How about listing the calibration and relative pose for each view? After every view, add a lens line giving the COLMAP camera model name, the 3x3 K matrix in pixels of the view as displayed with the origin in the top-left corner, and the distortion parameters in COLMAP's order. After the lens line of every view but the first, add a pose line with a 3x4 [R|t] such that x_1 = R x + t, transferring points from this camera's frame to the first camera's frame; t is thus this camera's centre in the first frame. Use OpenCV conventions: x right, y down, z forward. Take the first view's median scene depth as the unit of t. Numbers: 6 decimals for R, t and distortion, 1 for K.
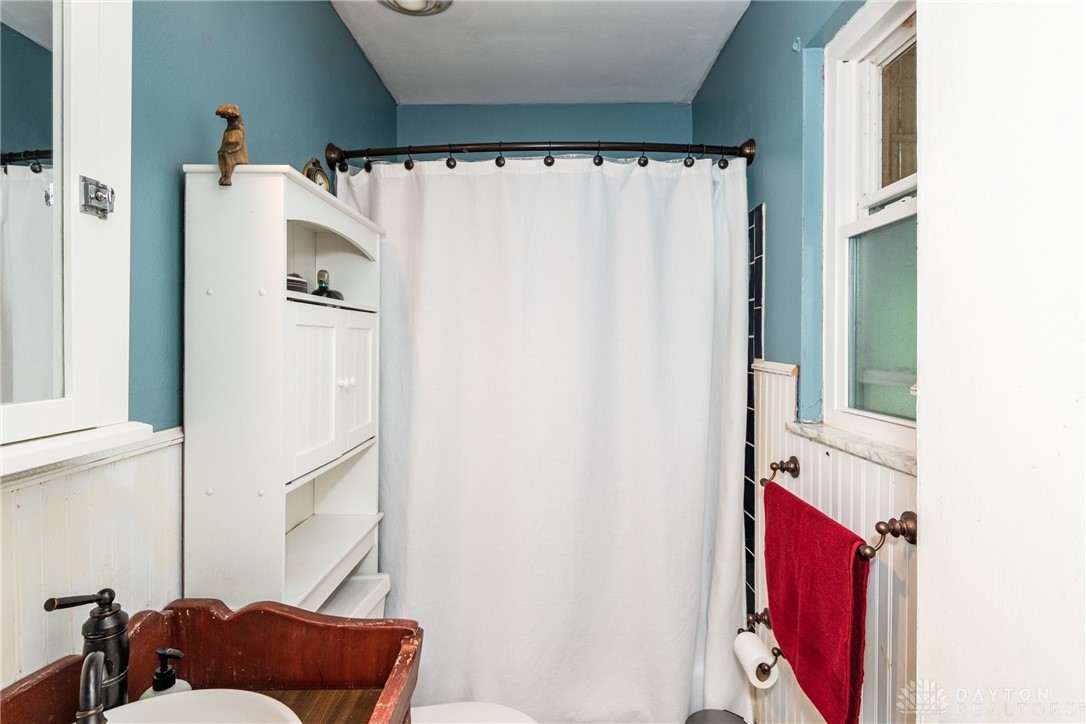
lens RADIAL K [[546.5, 0, 543.5], [0, 546.5, 343.6], [0, 0, 1]] dist [0.024034, -0.018548]
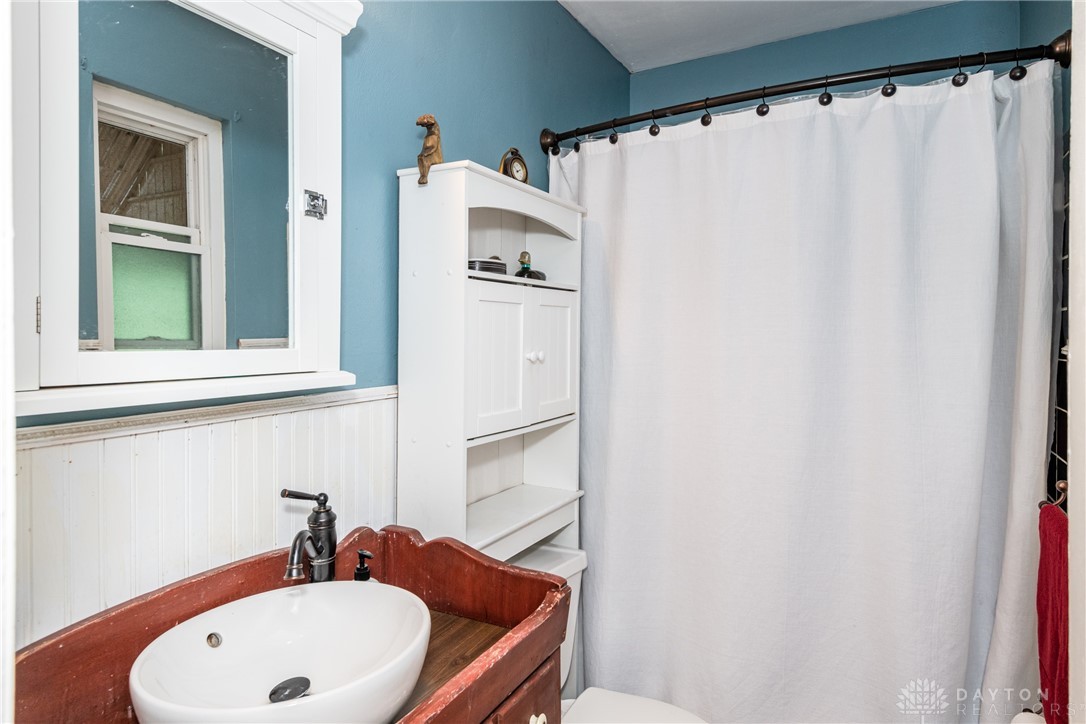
lens RADIAL K [[632.3, 0, 542.9], [0, 632.3, 335.3], [0, 0, 1]] dist [0.060613, -0.046134]
pose [[0.881493, 0.002857, -0.472188, 0.208411], [-0.003393, 0.999994, -0.000285, 0.028111], [0.472184, 0.001854, 0.881498, -0.063480]]
